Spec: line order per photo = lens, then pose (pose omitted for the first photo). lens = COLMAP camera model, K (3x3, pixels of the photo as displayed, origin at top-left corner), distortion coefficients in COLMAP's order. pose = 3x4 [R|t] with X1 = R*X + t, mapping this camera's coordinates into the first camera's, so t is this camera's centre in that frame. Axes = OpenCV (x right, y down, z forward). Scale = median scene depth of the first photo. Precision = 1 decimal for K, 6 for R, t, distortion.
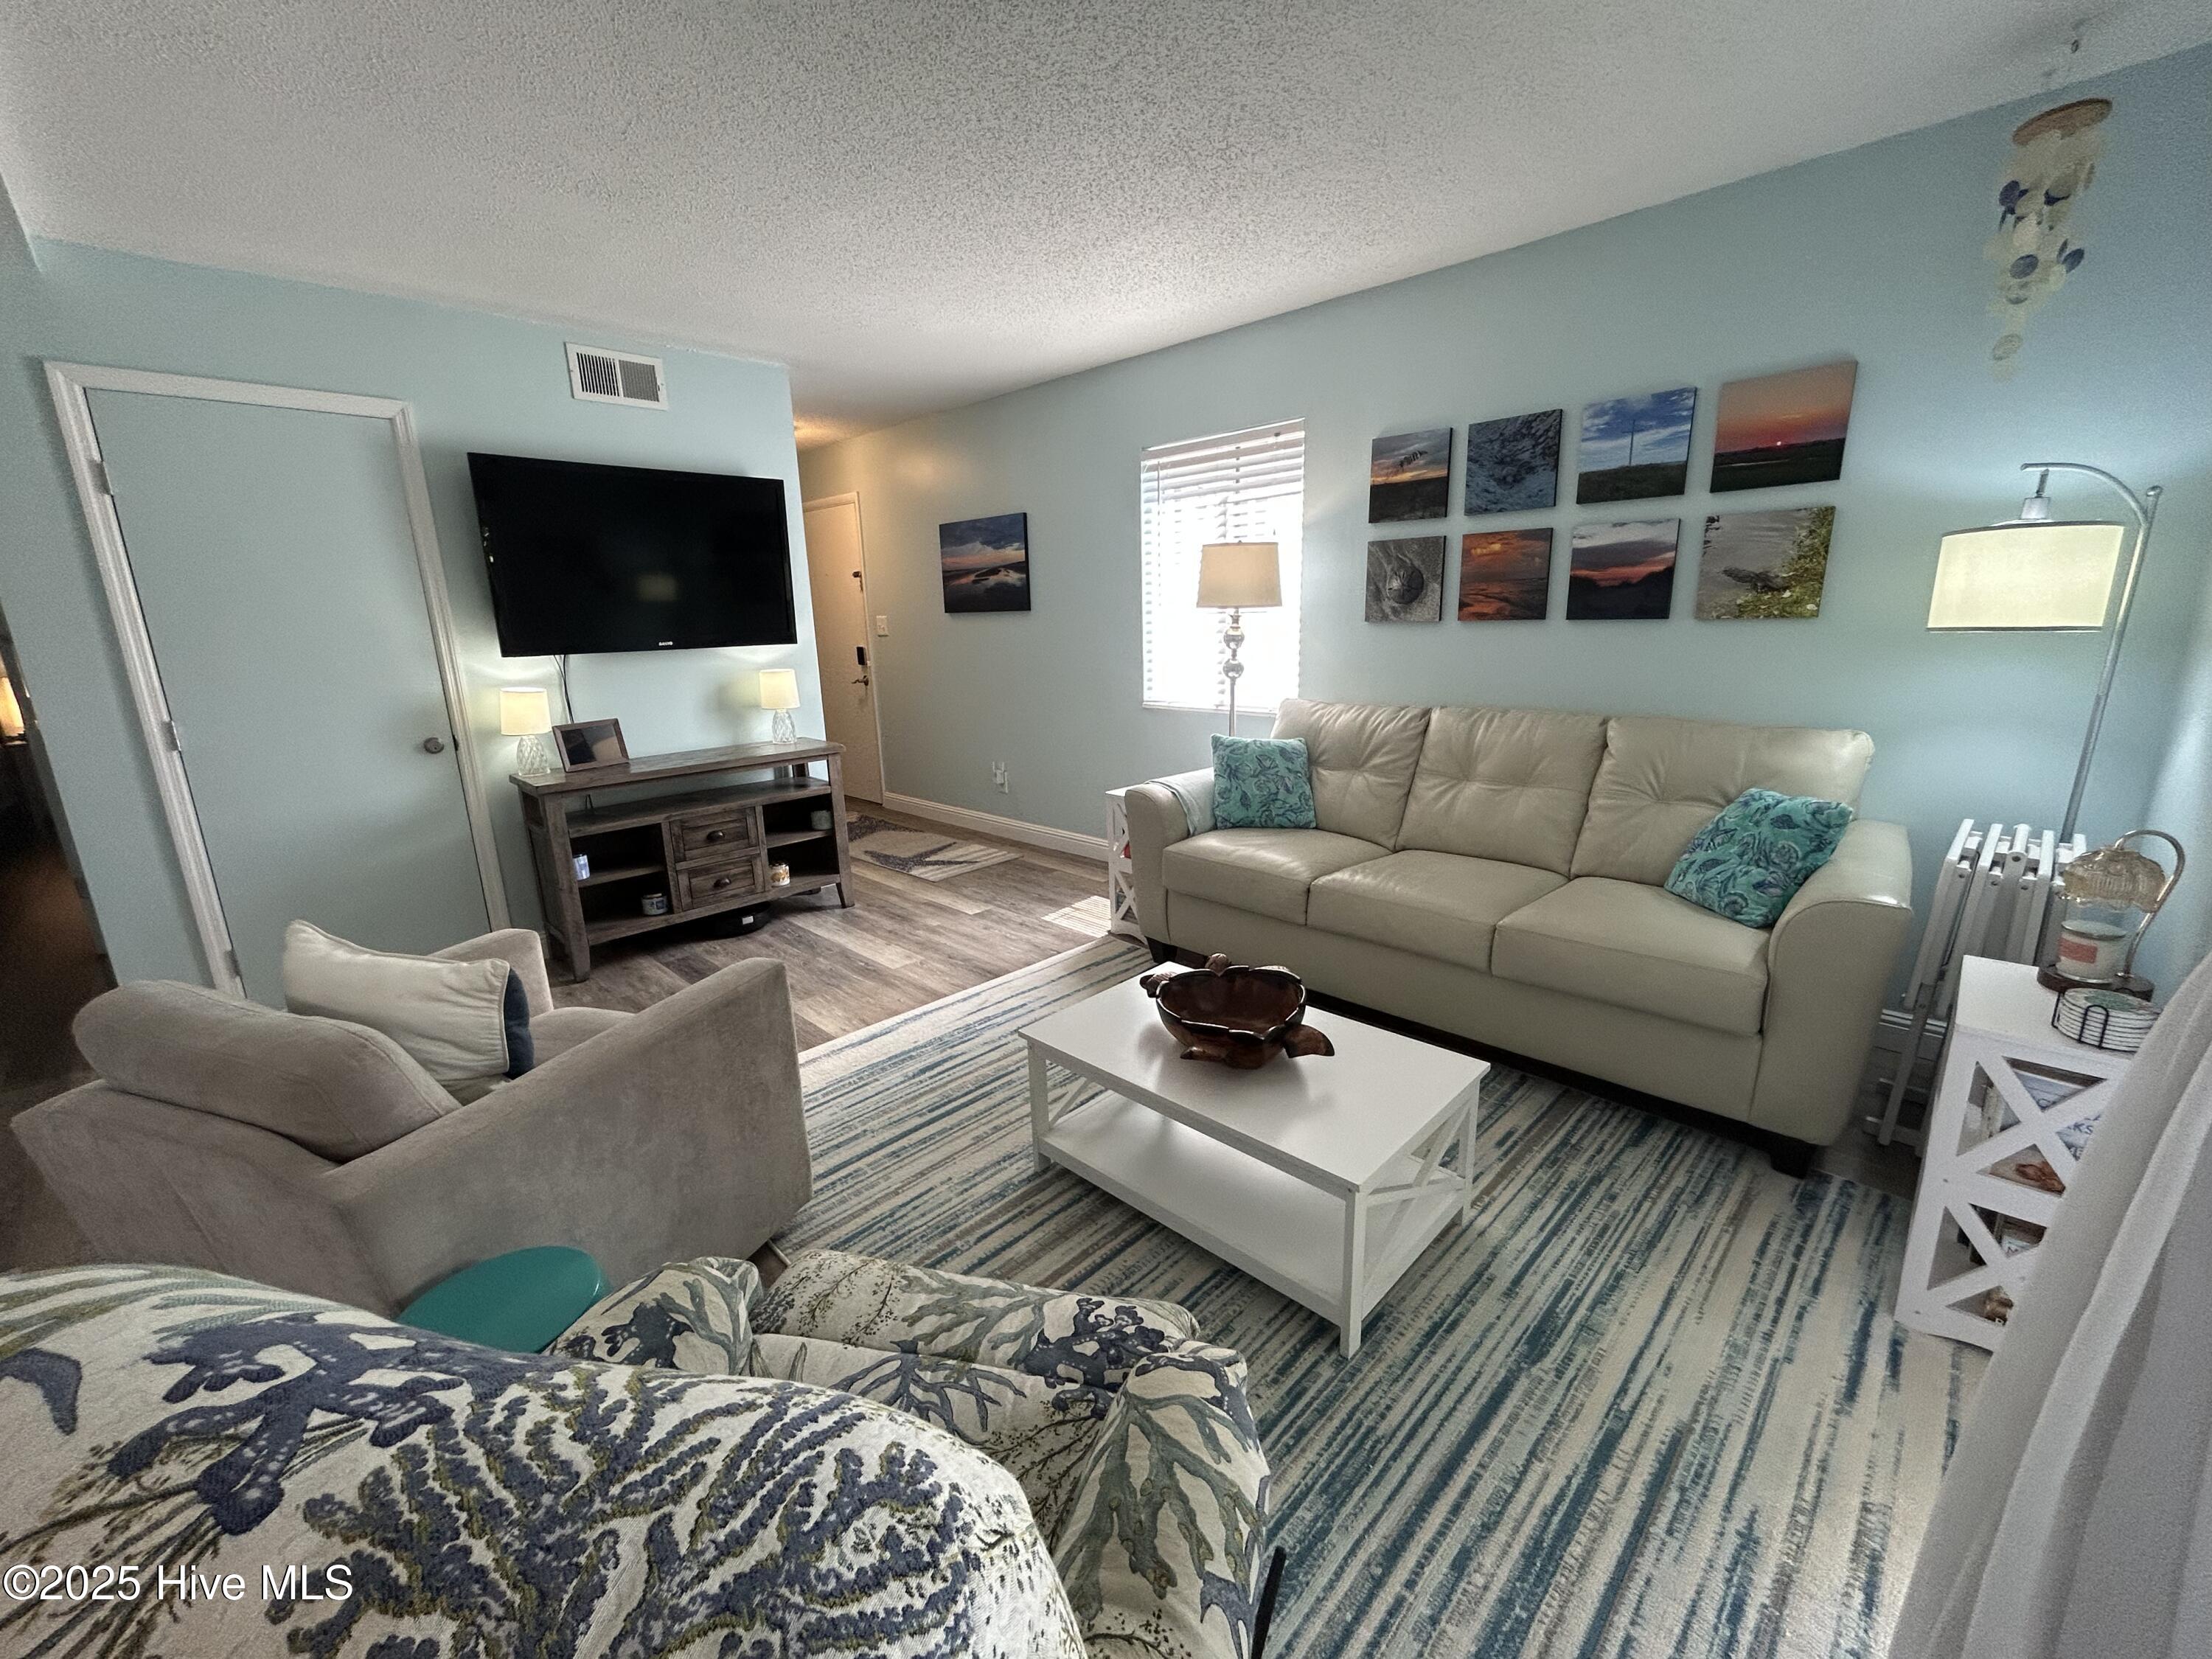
lens RADIAL K [[897.3, 0, 1099.4], [0, 897.3, 836.7], [0, 0, 1]] dist [-0.002824, -0.000397]
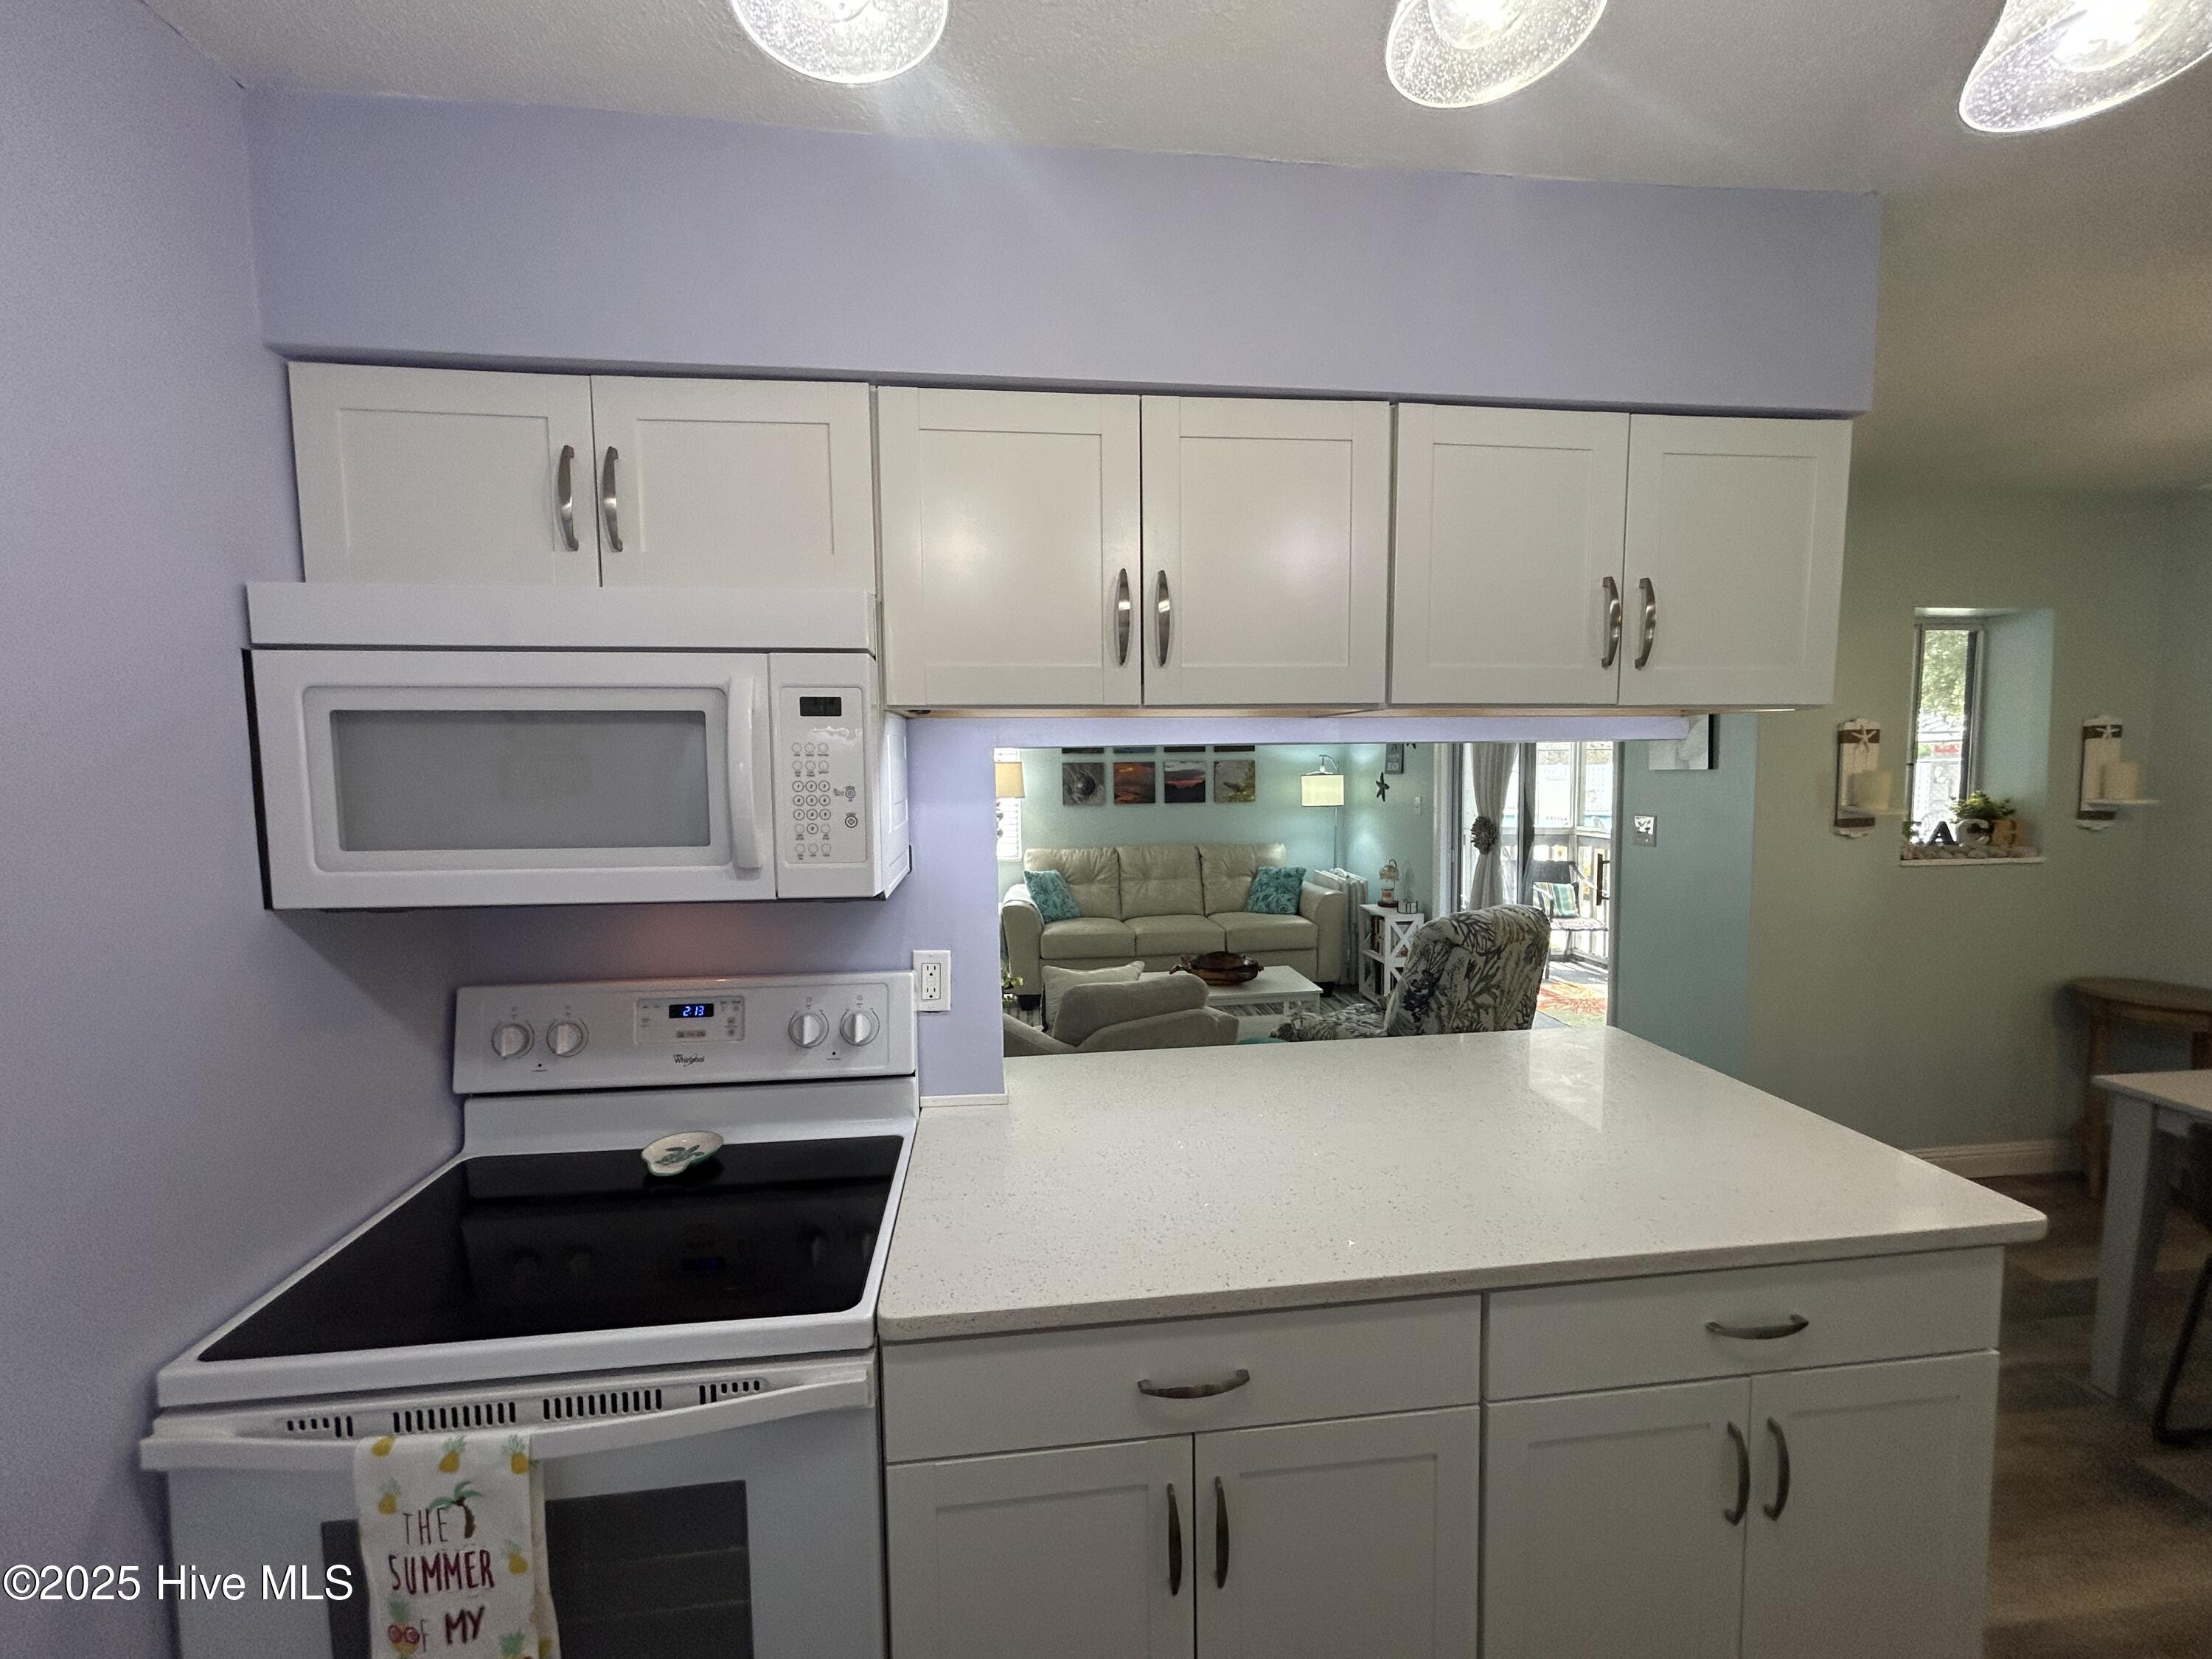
lens RADIAL K [[897.3, 0, 1103.4], [0, 897.3, 836.3], [0, 0, 1]] dist [-0.002824, -0.000397]
pose [[0.630058, -0.042543, 0.775382, -1.263445], [0.187417, 0.977312, -0.098668, 0.022050], [-0.753593, 0.207487, 0.623736, -0.222911]]
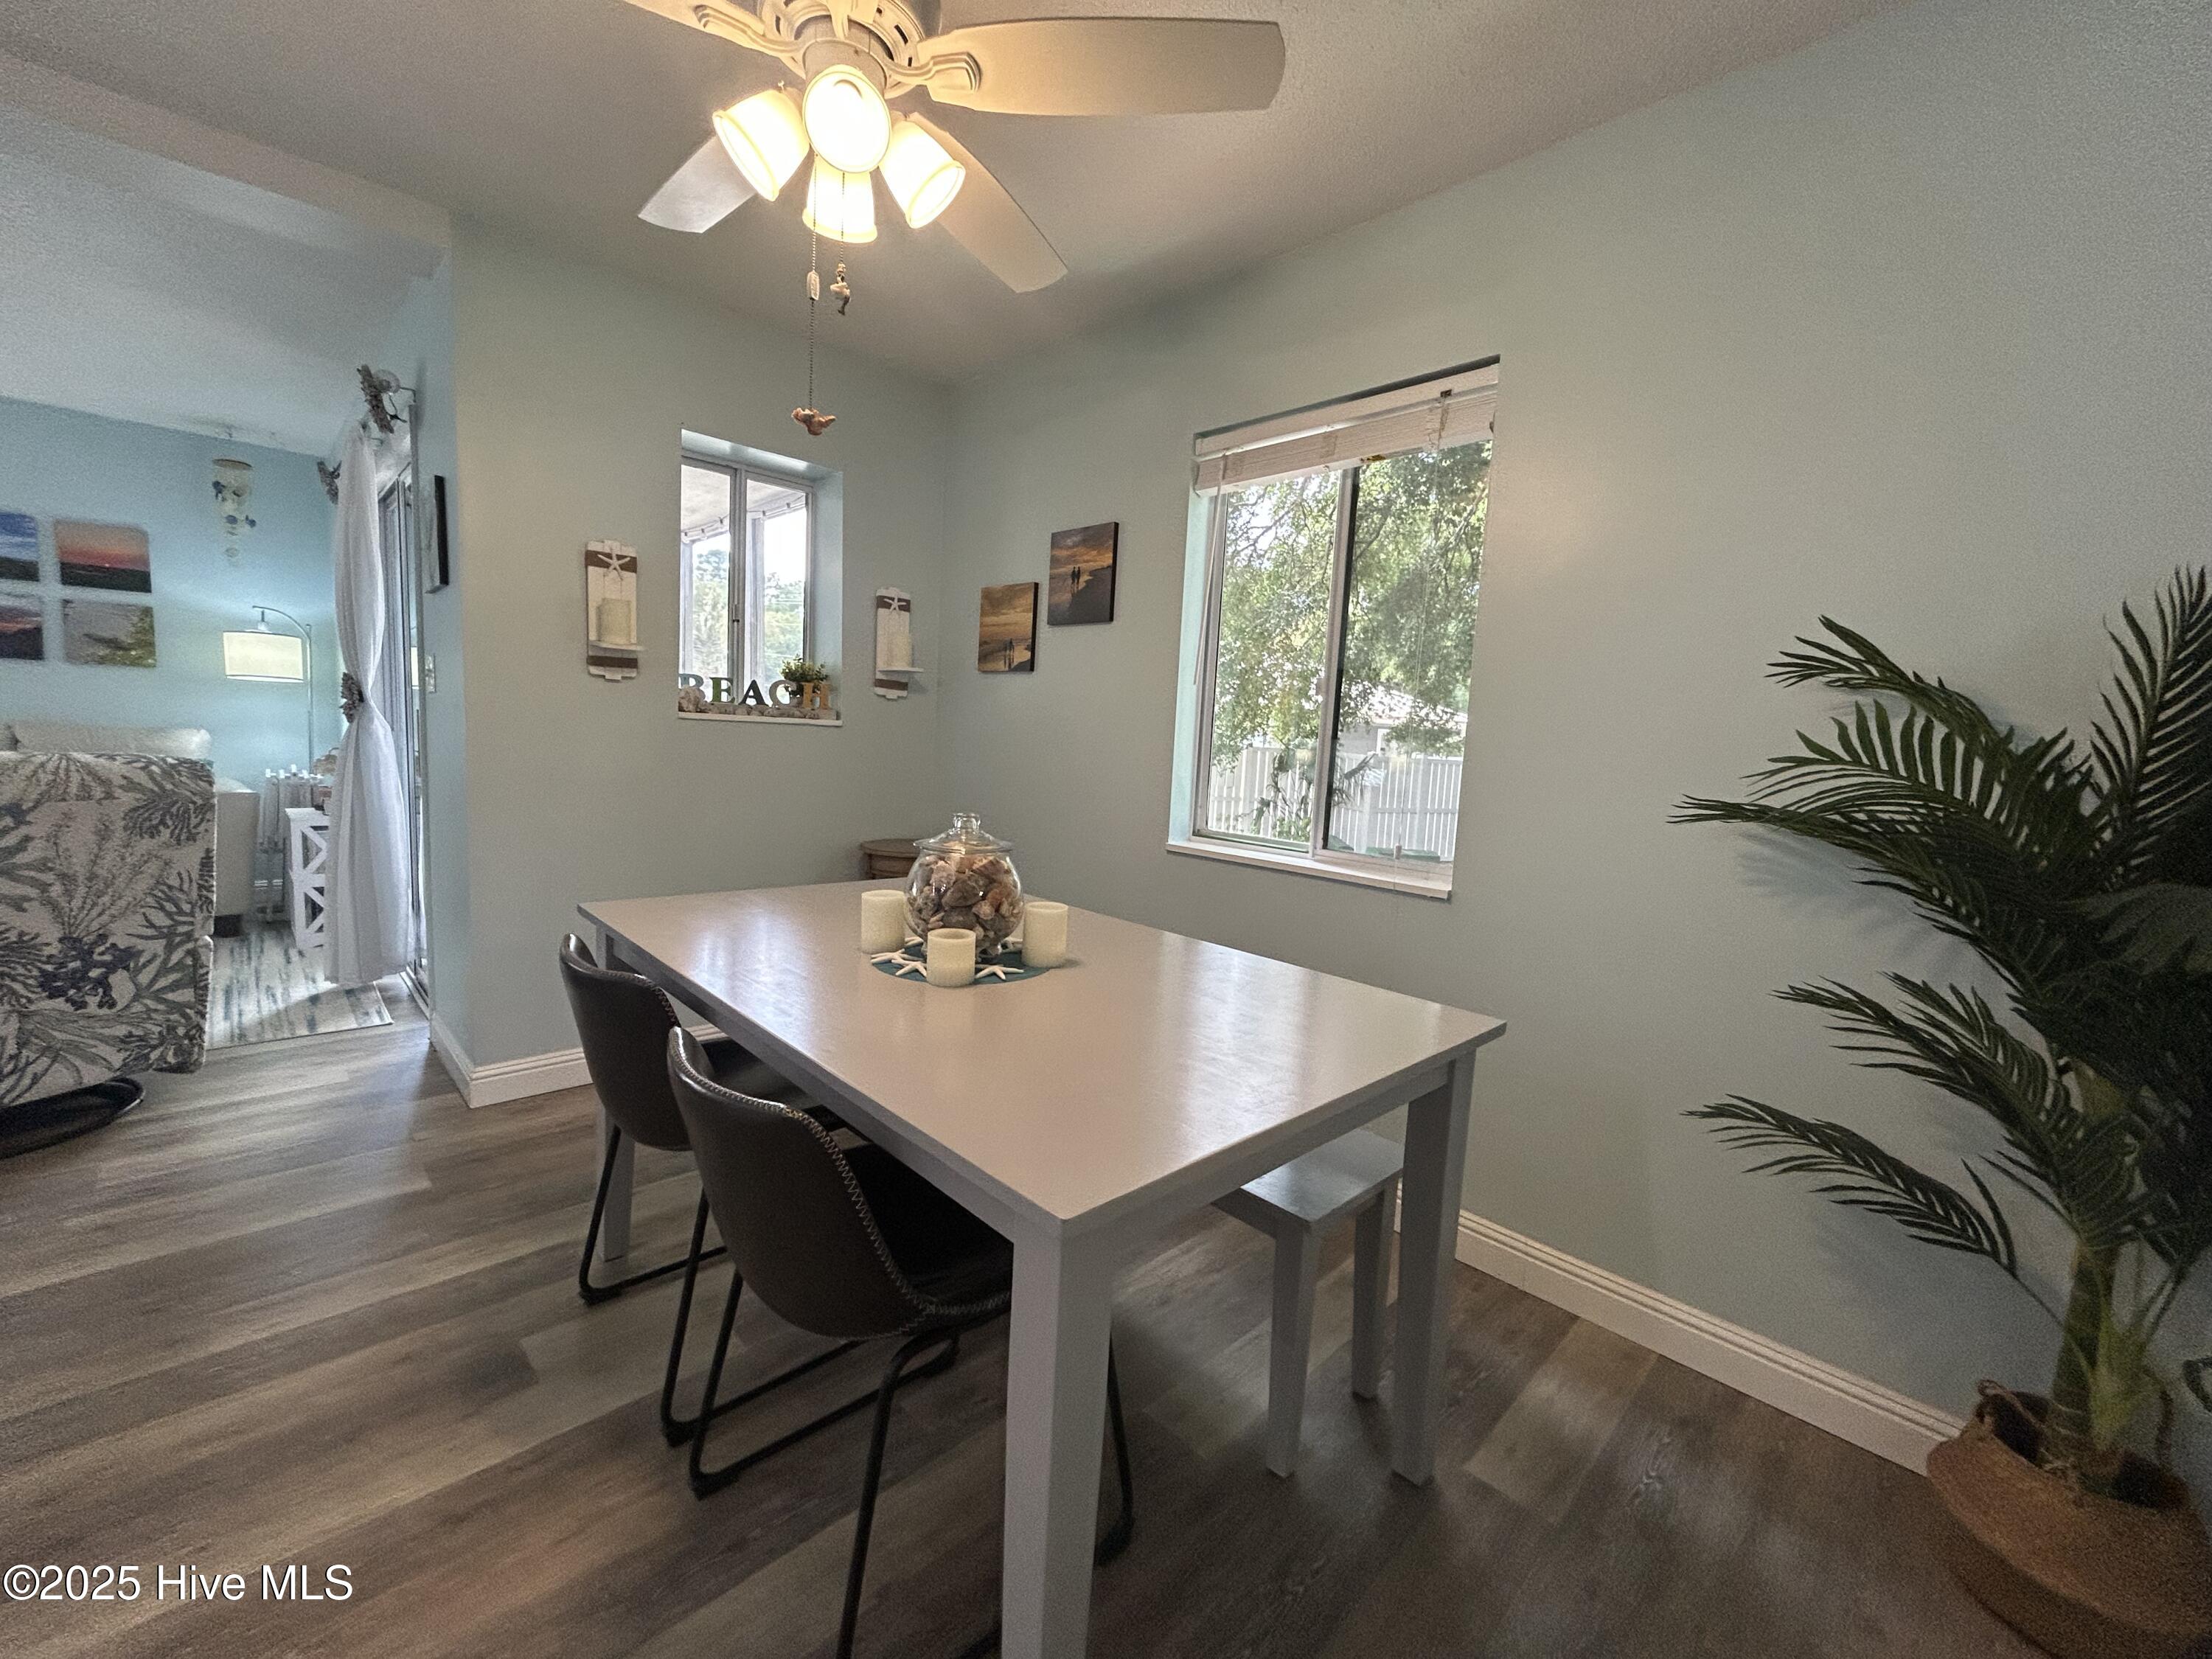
lens RADIAL K [[897.3, 0, 1101.0], [0, 897.3, 831.6], [0, 0, 1]] dist [-0.002824, -0.000397]
pose [[0.019438, -0.077468, 0.996805, -0.815526], [0.193433, 0.978448, 0.072270, 0.263260], [-0.980921, 0.191410, 0.034004, -0.715024]]
